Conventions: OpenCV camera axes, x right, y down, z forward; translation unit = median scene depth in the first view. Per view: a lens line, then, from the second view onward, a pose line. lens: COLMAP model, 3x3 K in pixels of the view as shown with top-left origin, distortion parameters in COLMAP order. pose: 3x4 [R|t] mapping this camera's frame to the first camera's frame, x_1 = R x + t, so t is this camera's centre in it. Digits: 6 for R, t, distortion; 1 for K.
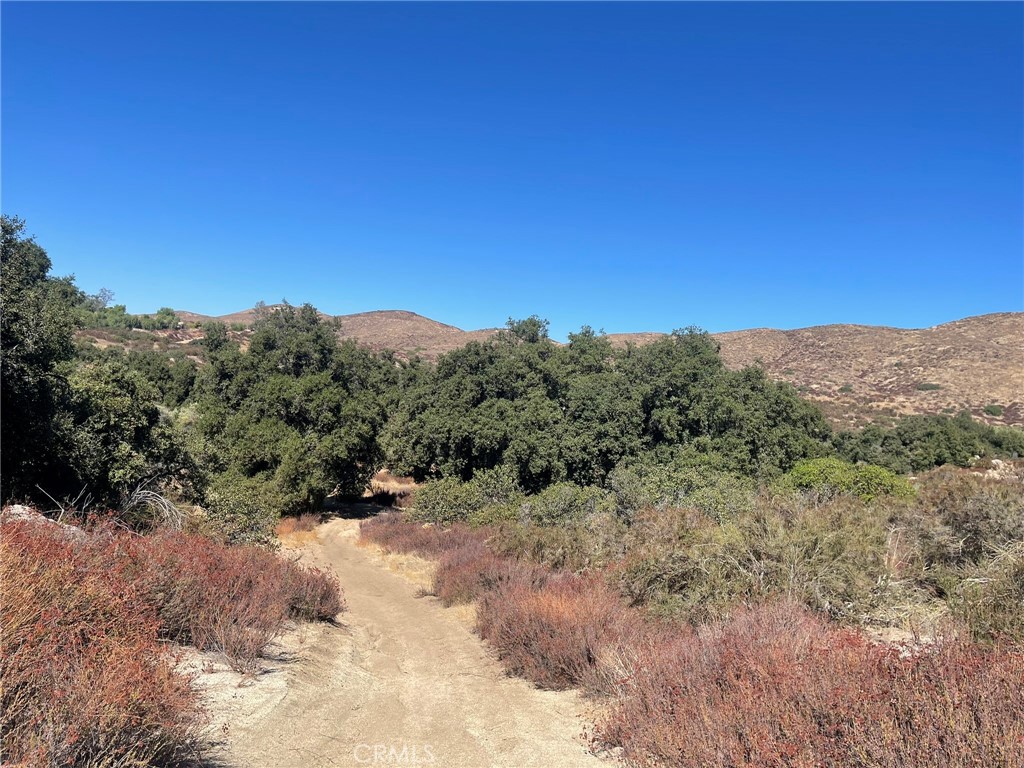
lens RADIAL K [[763.0, 0, 518.1], [0, 763.0, 379.6], [0, 0, 1]] dist [0.023686, -0.031929]
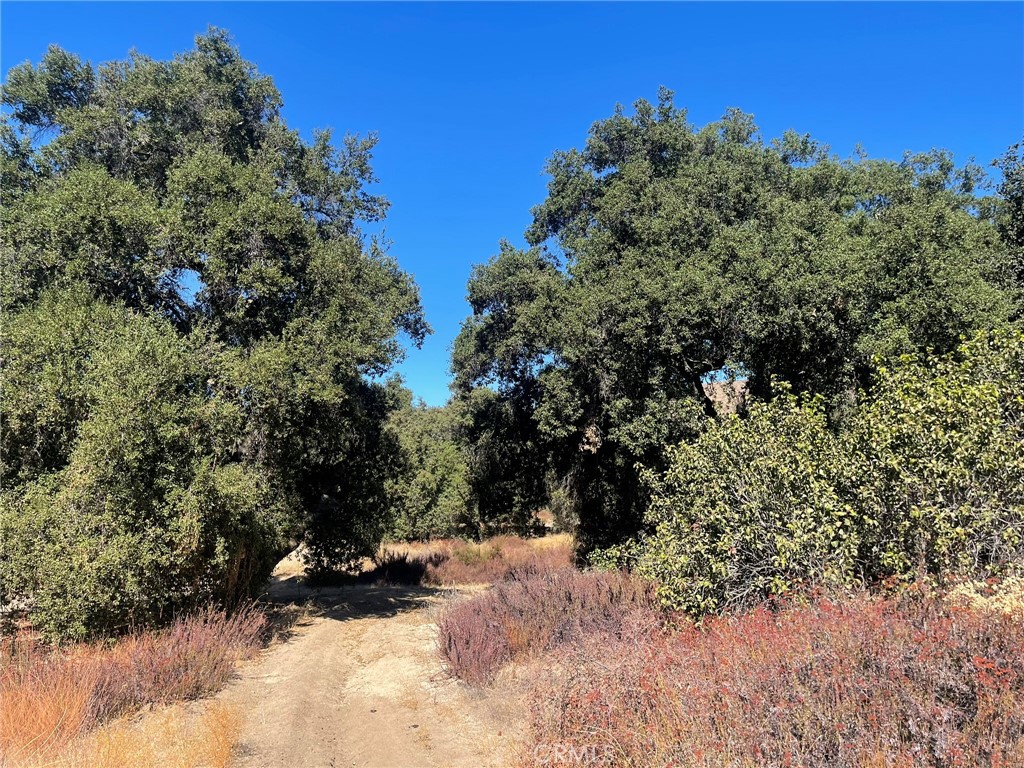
lens RADIAL K [[763.0, 0, 504.3], [0, 763.0, 389.2], [0, 0, 1]] dist [0.023686, -0.031929]
pose [[0.994459, -0.084691, 0.062278, -0.179622], [0.090303, 0.991503, -0.093632, 0.128961], [-0.053819, 0.098737, 0.993657, 0.703647]]
